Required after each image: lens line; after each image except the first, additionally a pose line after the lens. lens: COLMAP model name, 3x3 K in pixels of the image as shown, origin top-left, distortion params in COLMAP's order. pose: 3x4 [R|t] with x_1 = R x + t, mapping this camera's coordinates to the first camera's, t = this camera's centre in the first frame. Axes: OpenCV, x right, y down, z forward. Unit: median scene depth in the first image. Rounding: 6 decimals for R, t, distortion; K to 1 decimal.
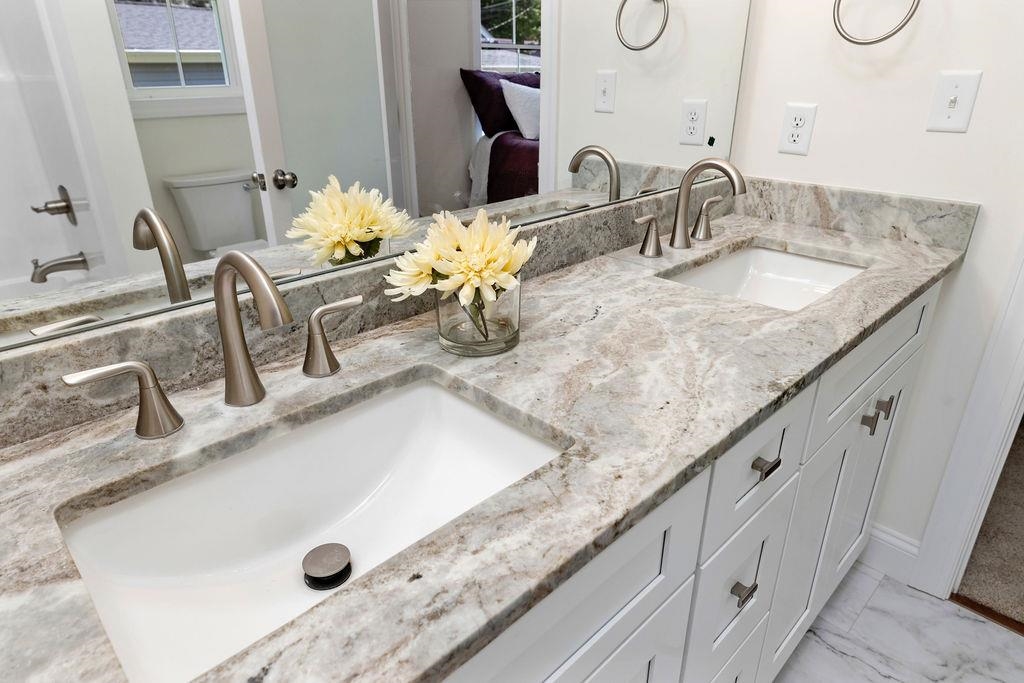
lens RADIAL K [[628.8, 0, 513.4], [0, 628.8, 342.8], [0, 0, 1]] dist [0.008803, 0.000430]
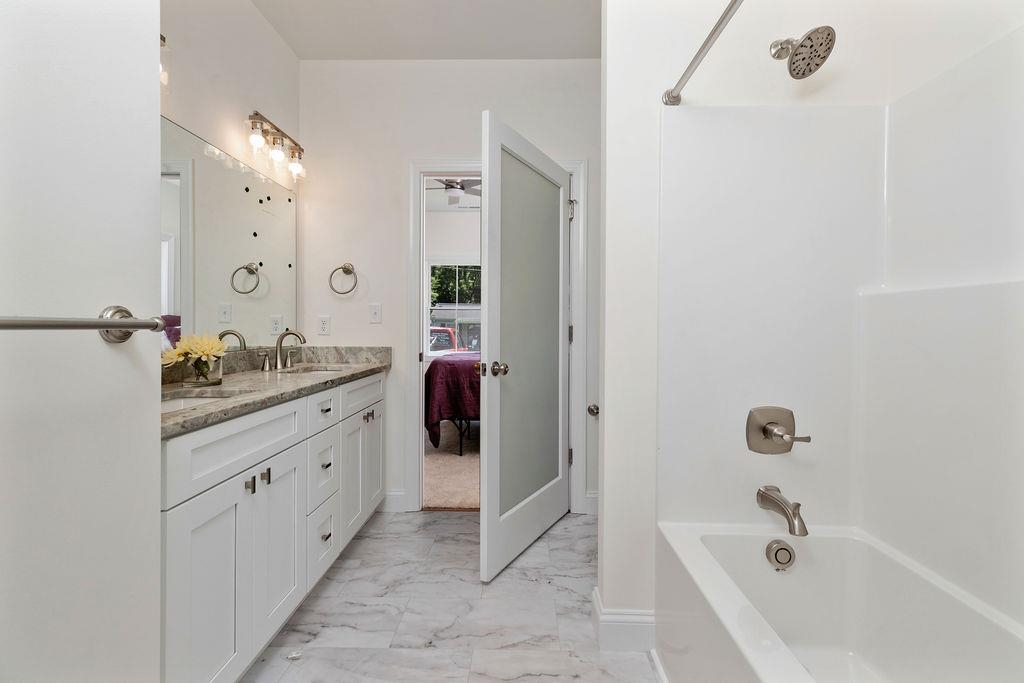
lens RADIAL K [[475.5, 0, 517.9], [0, 475.5, 336.6], [0, 0, 1]] dist [0.005425, -0.000558]
pose [[0.716906, 0.004785, 0.697154, -0.315007], [0.274340, 0.917365, -0.288409, 0.467141], [-0.640924, 0.398019, 0.656351, -0.716962]]
